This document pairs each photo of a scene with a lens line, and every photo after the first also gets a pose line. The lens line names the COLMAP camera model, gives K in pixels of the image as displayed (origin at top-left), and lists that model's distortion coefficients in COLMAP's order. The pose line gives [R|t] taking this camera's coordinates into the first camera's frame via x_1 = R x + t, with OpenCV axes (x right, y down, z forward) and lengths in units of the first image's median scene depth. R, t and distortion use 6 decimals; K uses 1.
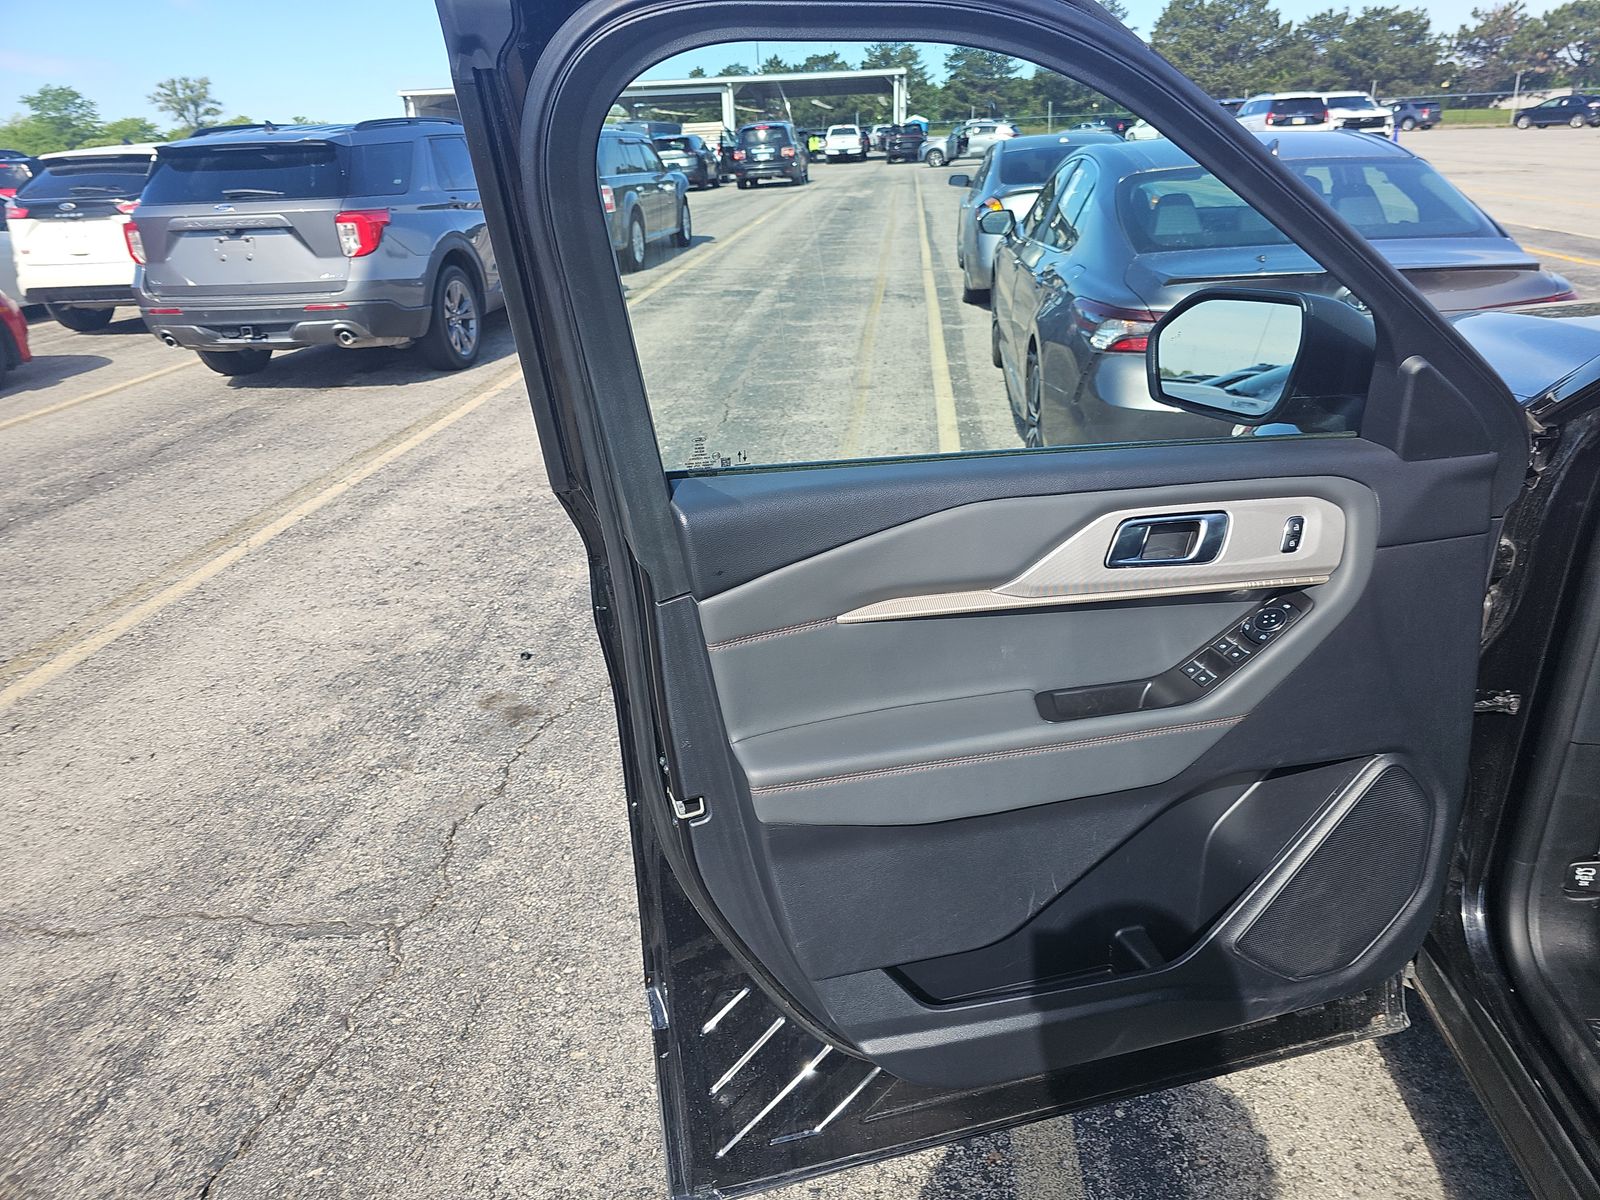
lens RADIAL K [[995.4, 0, 792.2], [0, 995.4, 581.8], [0, 0, 1]] dist [0.048353, -0.022898]
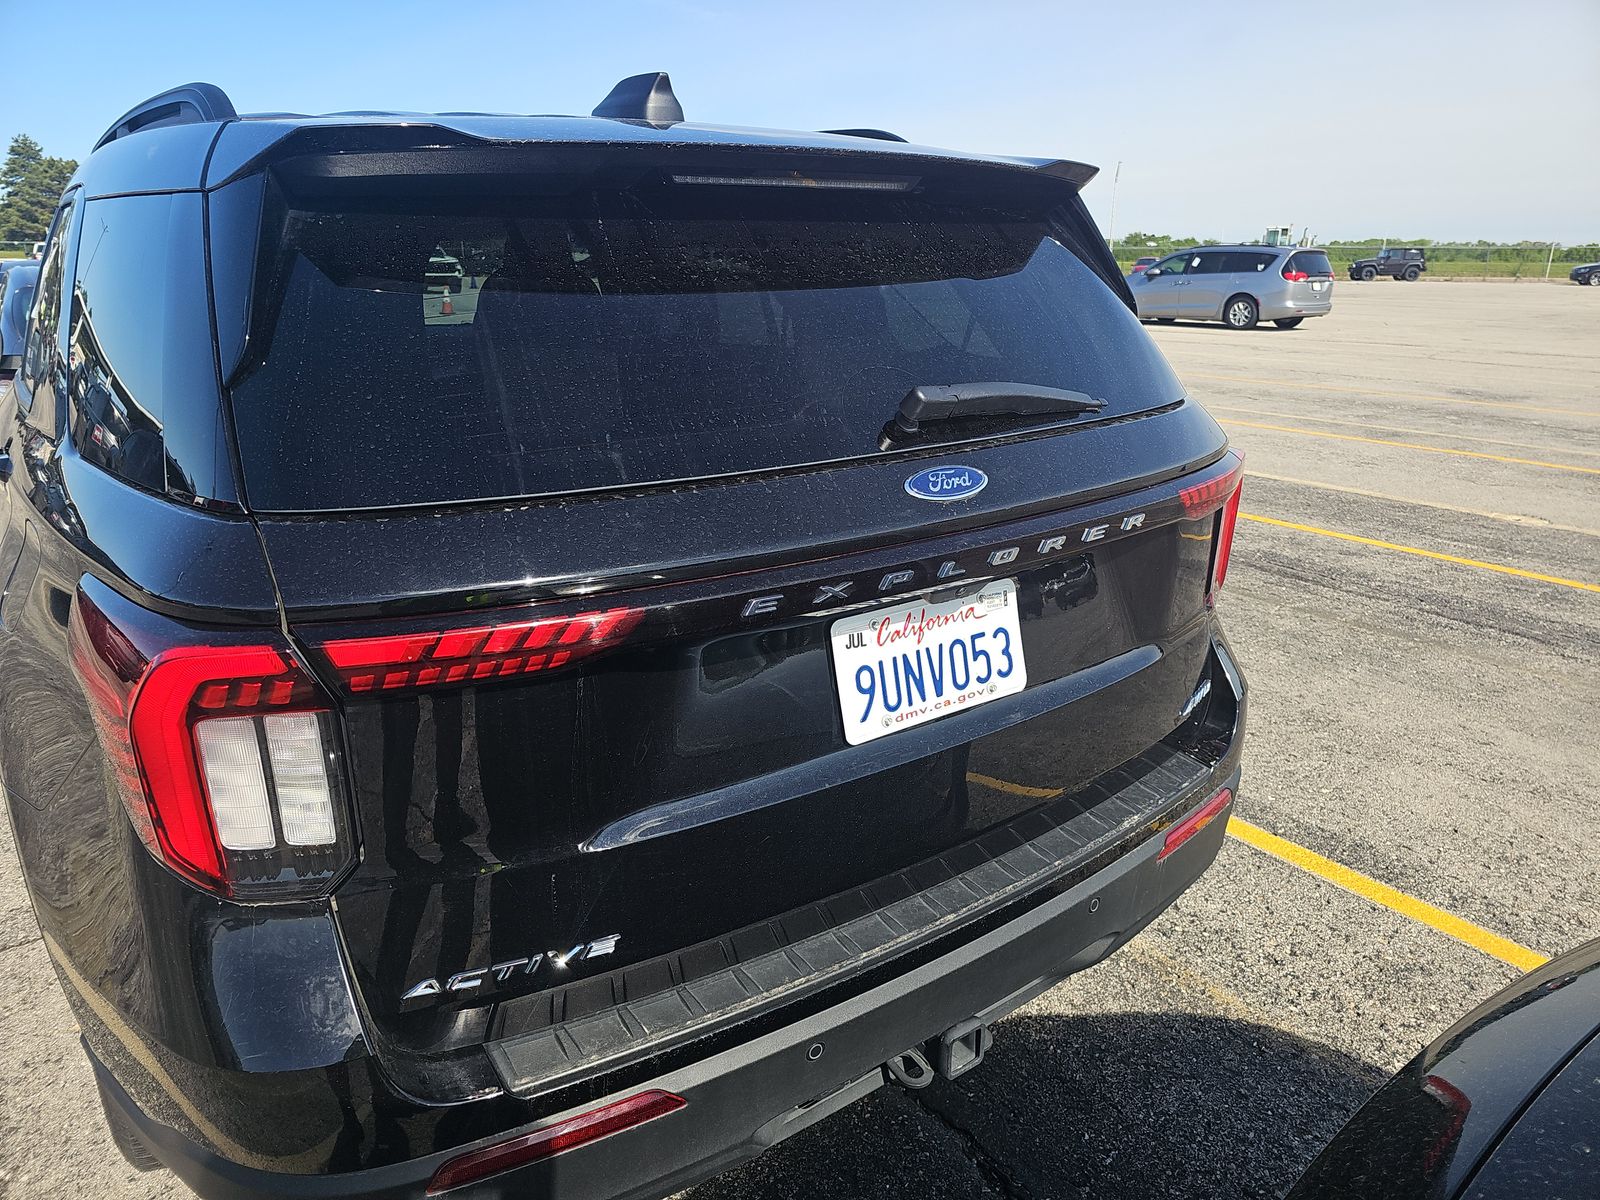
lens RADIAL K [[1068.2, 0, 803.2], [0, 1068.2, 605.2], [0, 0, 1]] dist [0.053728, -0.049563]
pose [[0.746783, -0.164330, 0.644446, 0.017393], [0.238946, 0.970588, -0.029397, 0.055657], [-0.620661, 0.175941, 0.764084, -0.126187]]
